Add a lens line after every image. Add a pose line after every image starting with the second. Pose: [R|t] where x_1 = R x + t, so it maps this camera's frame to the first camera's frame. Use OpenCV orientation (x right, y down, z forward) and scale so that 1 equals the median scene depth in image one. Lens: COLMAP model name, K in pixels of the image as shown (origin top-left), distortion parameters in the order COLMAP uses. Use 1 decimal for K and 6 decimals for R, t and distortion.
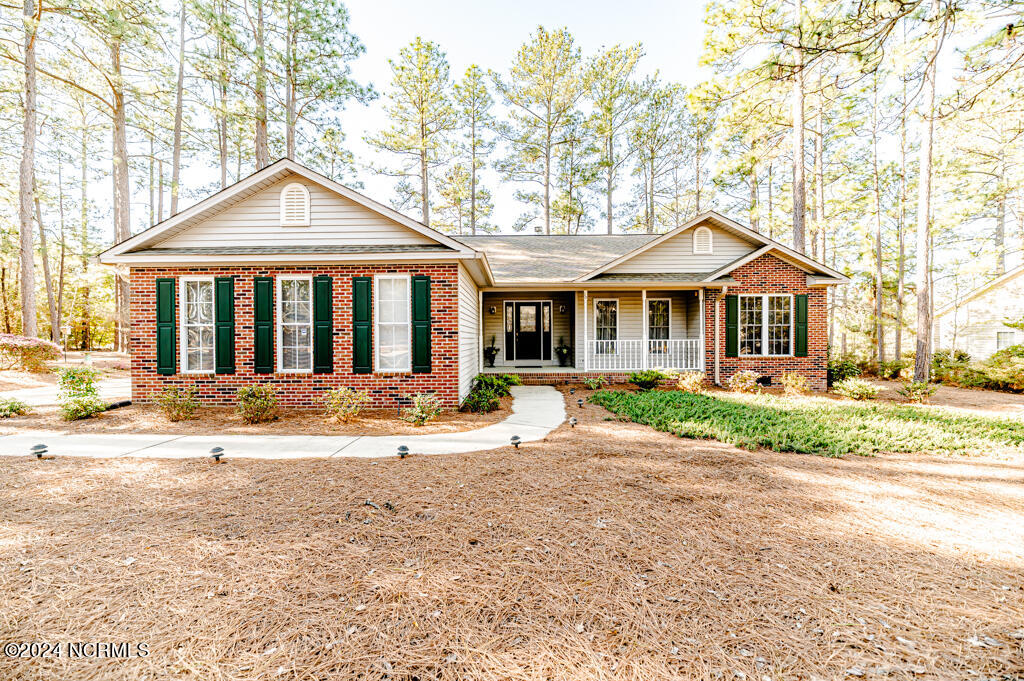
lens RADIAL K [[415.8, 0, 510.2], [0, 415.8, 340.1], [0, 0, 1]] dist [-0.002293, -0.000004]
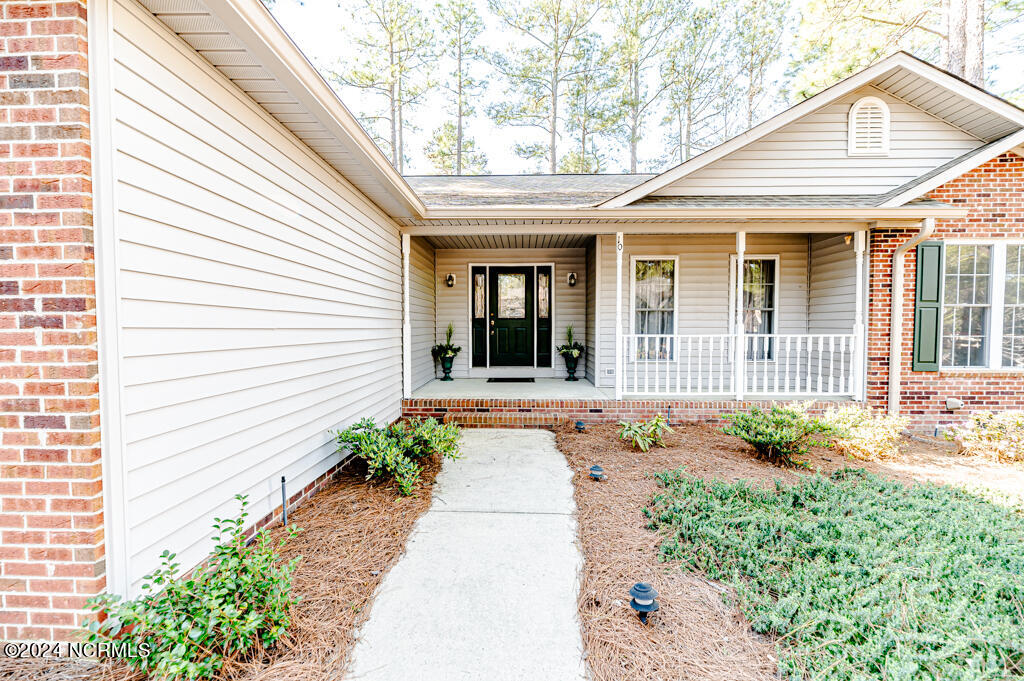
lens RADIAL K [[415.8, 0, 511.5], [0, 415.8, 341.0], [0, 0, 1]] dist [-0.002293, -0.000004]
pose [[0.999834, 0.006556, -0.016975, 0.053209], [-0.006137, 0.999678, 0.024625, -0.002506], [0.017131, -0.024516, 0.999553, 0.430135]]
